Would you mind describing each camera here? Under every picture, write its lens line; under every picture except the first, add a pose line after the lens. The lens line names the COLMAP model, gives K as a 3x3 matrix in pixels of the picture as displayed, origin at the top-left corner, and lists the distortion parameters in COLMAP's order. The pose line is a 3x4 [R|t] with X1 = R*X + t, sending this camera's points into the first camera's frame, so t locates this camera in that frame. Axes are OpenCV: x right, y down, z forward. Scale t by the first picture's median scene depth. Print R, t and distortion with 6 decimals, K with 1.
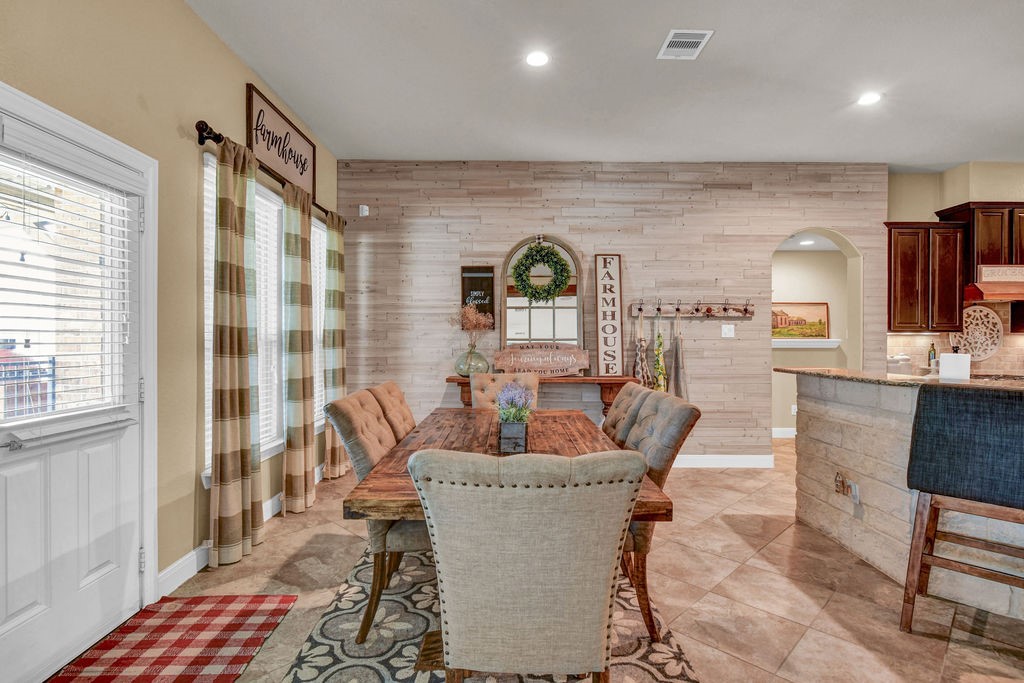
lens RADIAL K [[508.6, 0, 515.4], [0, 508.6, 340.2], [0, 0, 1]] dist [0.009112, -0.004510]
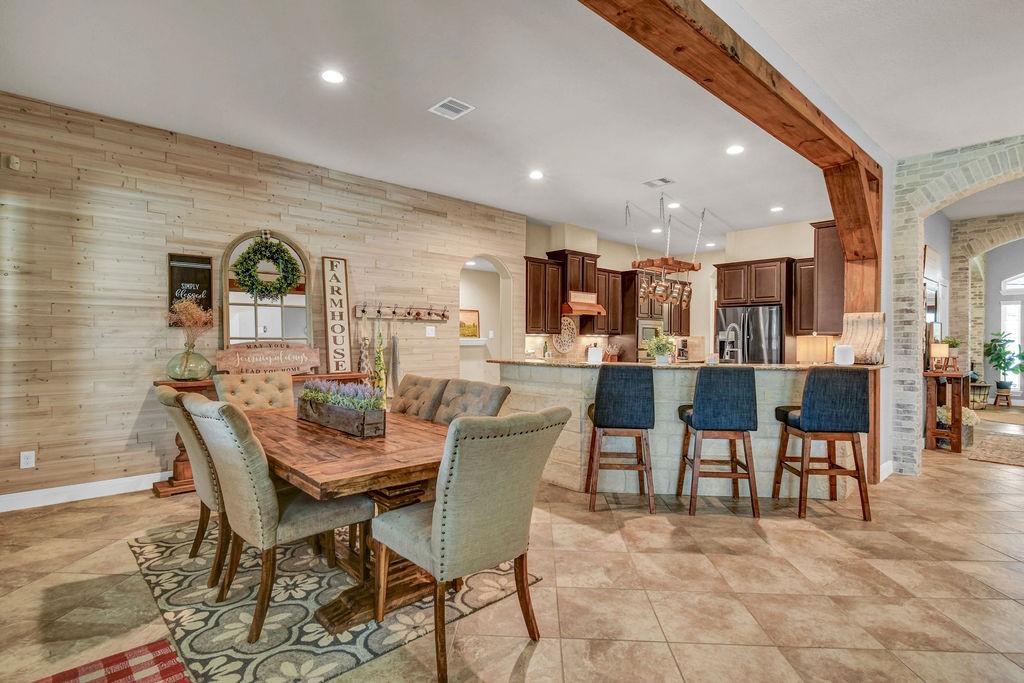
lens RADIAL K [[508.6, 0, 514.8], [0, 508.6, 340.6], [0, 0, 1]] dist [0.009112, -0.004510]
pose [[0.742835, -0.000723, 0.669474, -0.246935], [-0.001608, 0.999995, 0.002864, -0.000498], [-0.669472, -0.003205, 0.742830, -0.035187]]
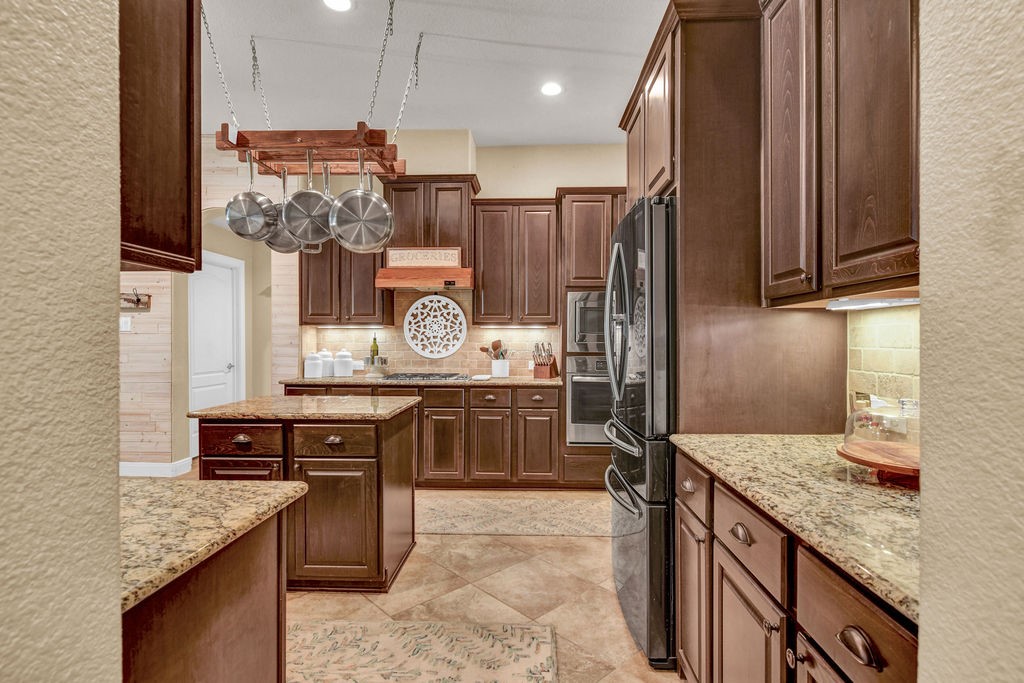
lens RADIAL K [[497.6, 0, 513.7], [0, 497.6, 342.7], [0, 0, 1]] dist [0.002466, 0.000110]
pose [[0.998867, -0.000638, -0.047578, 1.152179], [0.000677, 0.999999, 0.000803, 0.014961], [0.047577, -0.000834, 0.998867, 0.157476]]
